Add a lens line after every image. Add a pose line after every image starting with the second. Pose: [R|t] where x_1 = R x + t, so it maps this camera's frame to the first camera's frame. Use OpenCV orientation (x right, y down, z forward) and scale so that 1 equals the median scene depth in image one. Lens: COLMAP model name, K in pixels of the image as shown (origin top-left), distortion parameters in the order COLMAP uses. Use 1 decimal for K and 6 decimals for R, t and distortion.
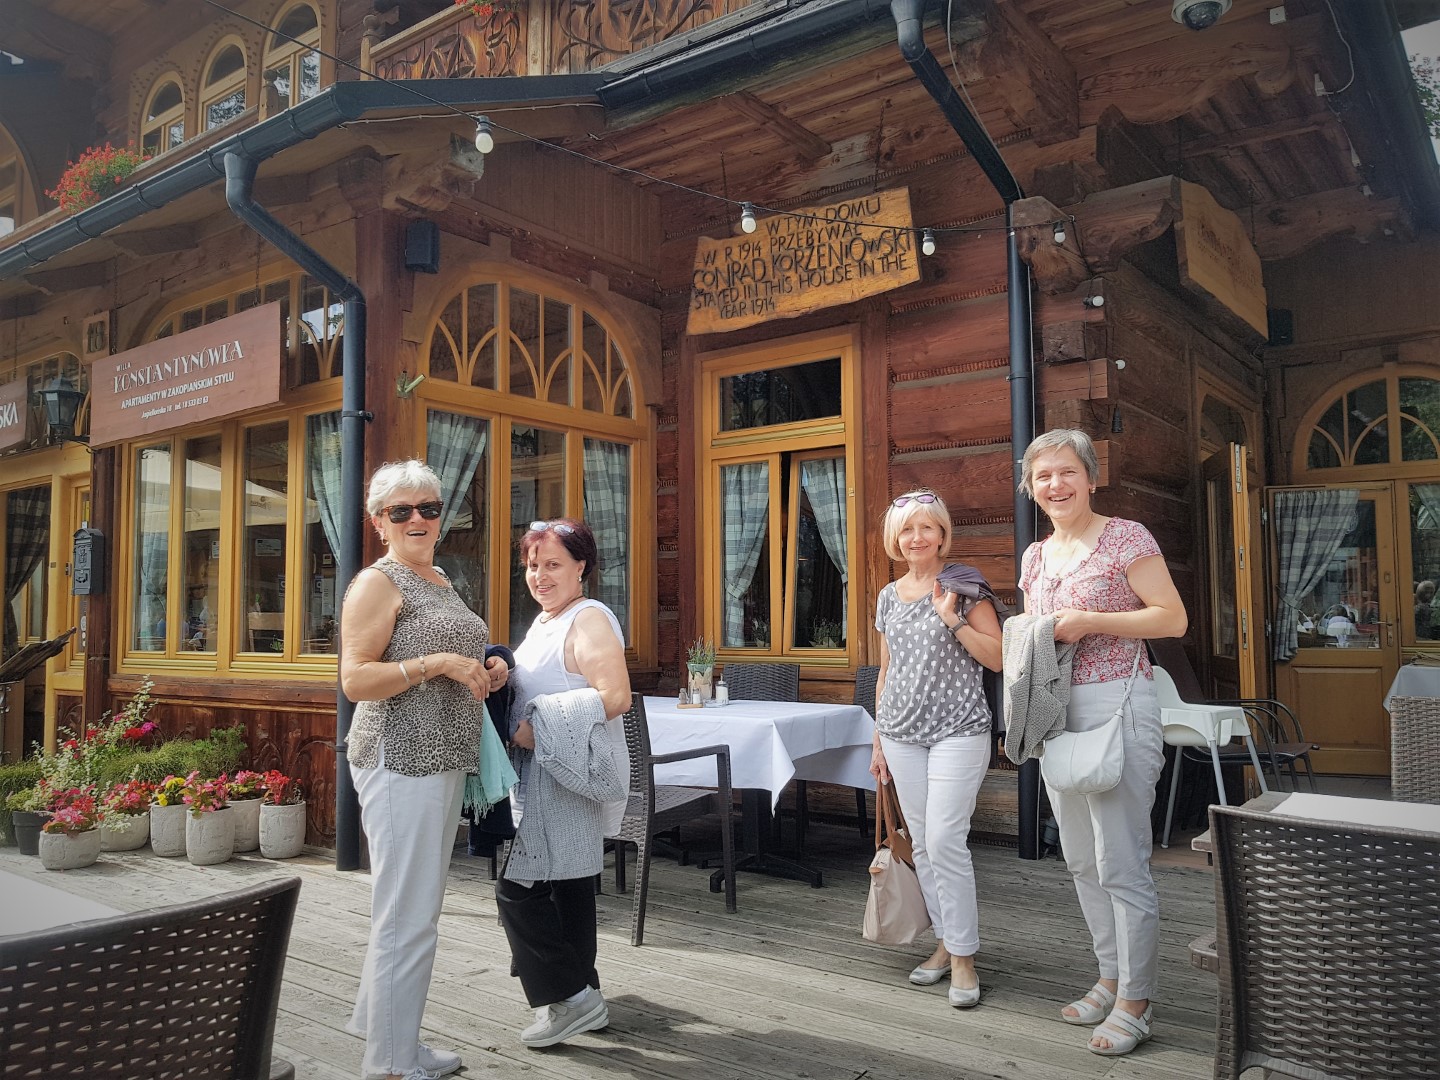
lens RADIAL K [[1091.4, 0, 695.6], [0, 1091.4, 532.2], [0, 0, 1]] dist [0.025554, -0.051485]
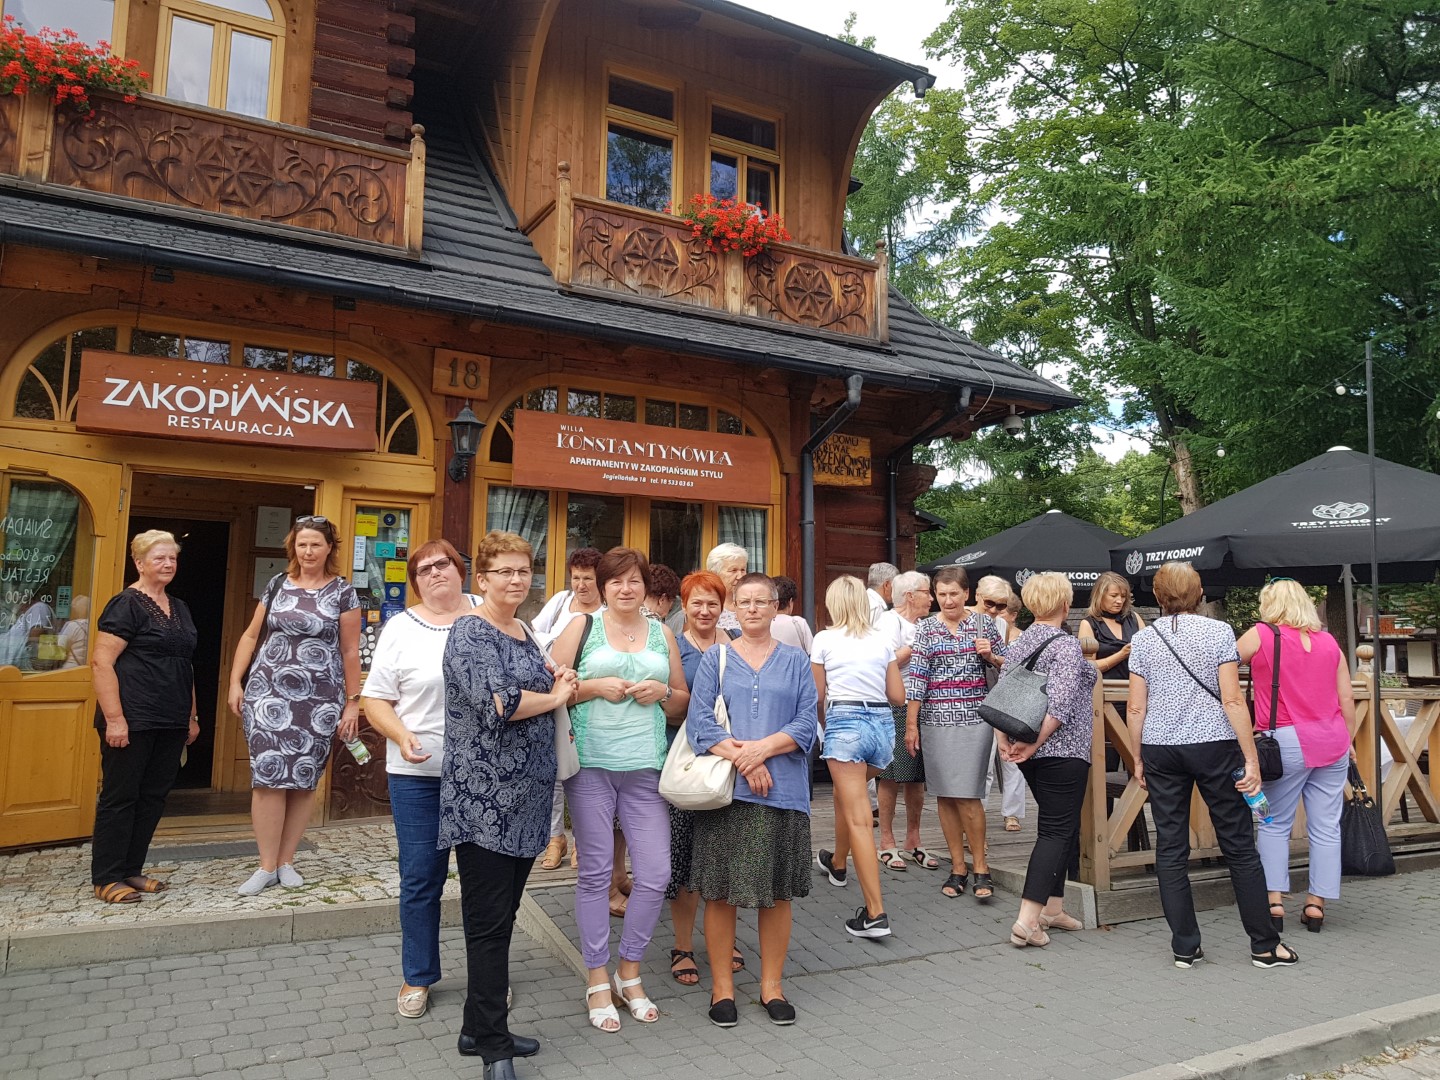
lens RADIAL K [[1025.5, 0, 720.0], [0, 1025.5, 540.0], [0, 0, 1]] dist [0.004587, -0.000558]
pose [[0.422803, 0.107317, 0.899845, -1.491764], [-0.093829, 0.992811, -0.074317, 0.040031], [-0.901351, -0.053010, 0.429833, 0.372609]]
